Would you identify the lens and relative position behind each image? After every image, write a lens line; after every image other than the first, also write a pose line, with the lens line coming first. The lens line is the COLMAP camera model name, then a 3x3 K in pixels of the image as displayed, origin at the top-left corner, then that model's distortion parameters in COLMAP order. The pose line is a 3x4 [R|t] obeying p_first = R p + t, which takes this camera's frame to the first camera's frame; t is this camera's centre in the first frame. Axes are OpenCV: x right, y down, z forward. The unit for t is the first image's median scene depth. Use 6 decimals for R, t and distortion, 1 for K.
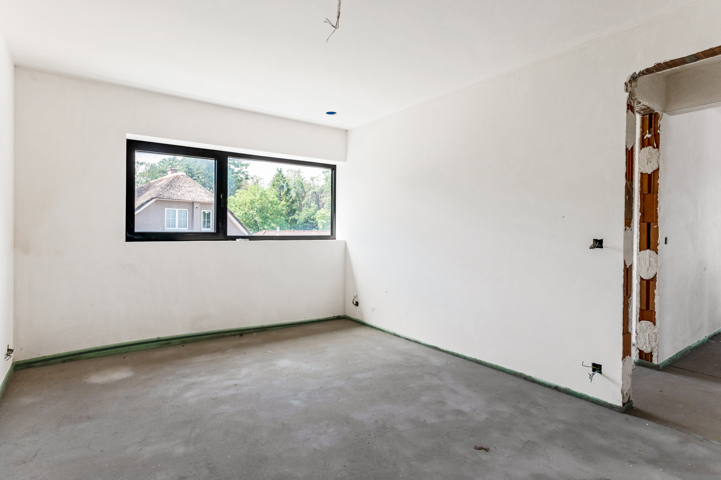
lens RADIAL K [[382.5, 0, 365.4], [0, 382.5, 238.0], [0, 0, 1]] dist [-0.000760, 0.004822]
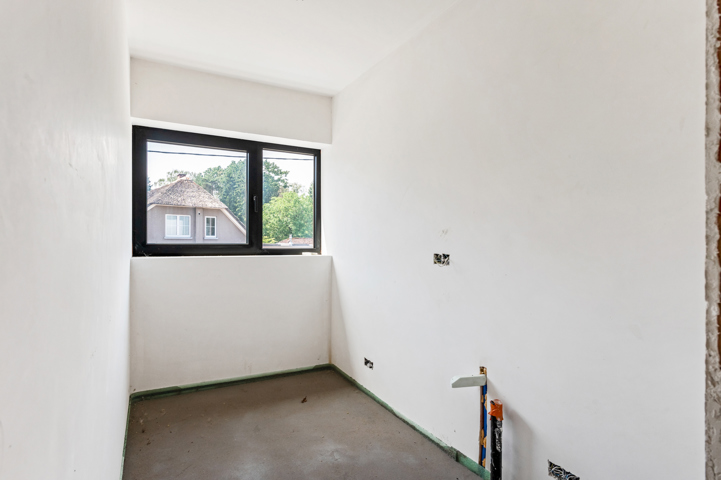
lens RADIAL K [[382.5, 0, 362.6], [0, 382.5, 240.4], [0, 0, 1]] dist [-0.000760, 0.004822]
pose [[0.993101, -0.001736, -0.117252, 0.032086], [0.000348, 0.999930, -0.011861, -0.005089], [0.117264, 0.011739, 0.993031, 0.116668]]
